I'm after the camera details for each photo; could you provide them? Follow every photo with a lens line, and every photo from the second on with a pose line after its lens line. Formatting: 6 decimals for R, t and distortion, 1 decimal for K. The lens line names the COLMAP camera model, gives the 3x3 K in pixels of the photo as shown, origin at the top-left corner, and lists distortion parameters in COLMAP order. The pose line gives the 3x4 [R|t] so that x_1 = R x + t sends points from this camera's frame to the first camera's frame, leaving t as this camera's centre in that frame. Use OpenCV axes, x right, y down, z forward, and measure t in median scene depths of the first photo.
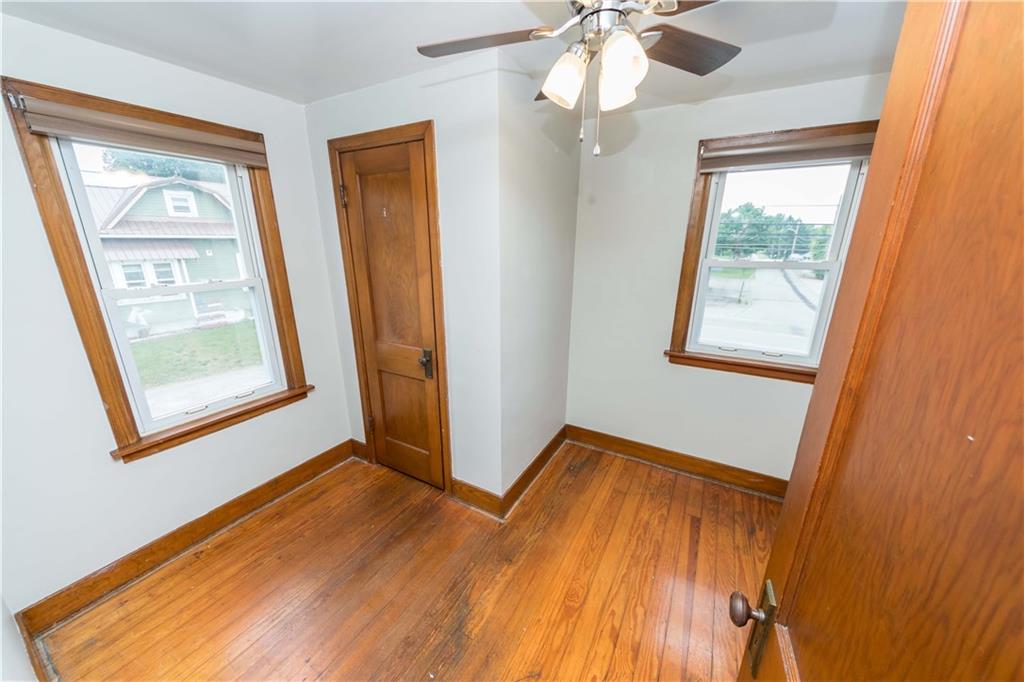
lens RADIAL K [[380.0, 0, 512.0], [0, 380.0, 341.0], [0, 0, 1]] dist [0.021564, -0.000046]
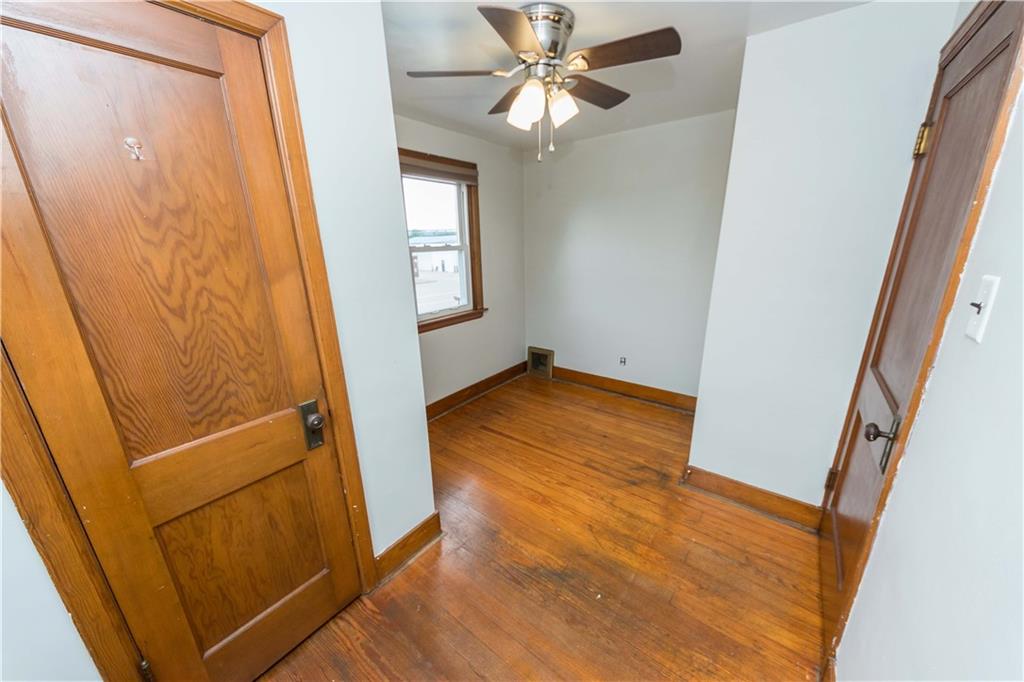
lens RADIAL K [[366.6, 0, 504.5], [0, 366.6, 350.2], [0, 0, 1]] dist [-0.000469, -0.000123]
pose [[0.126288, -0.288498, 0.949115, -0.722454], [0.297017, 0.923879, 0.241307, -0.102856], [-0.946484, 0.251429, 0.202364, 0.584777]]
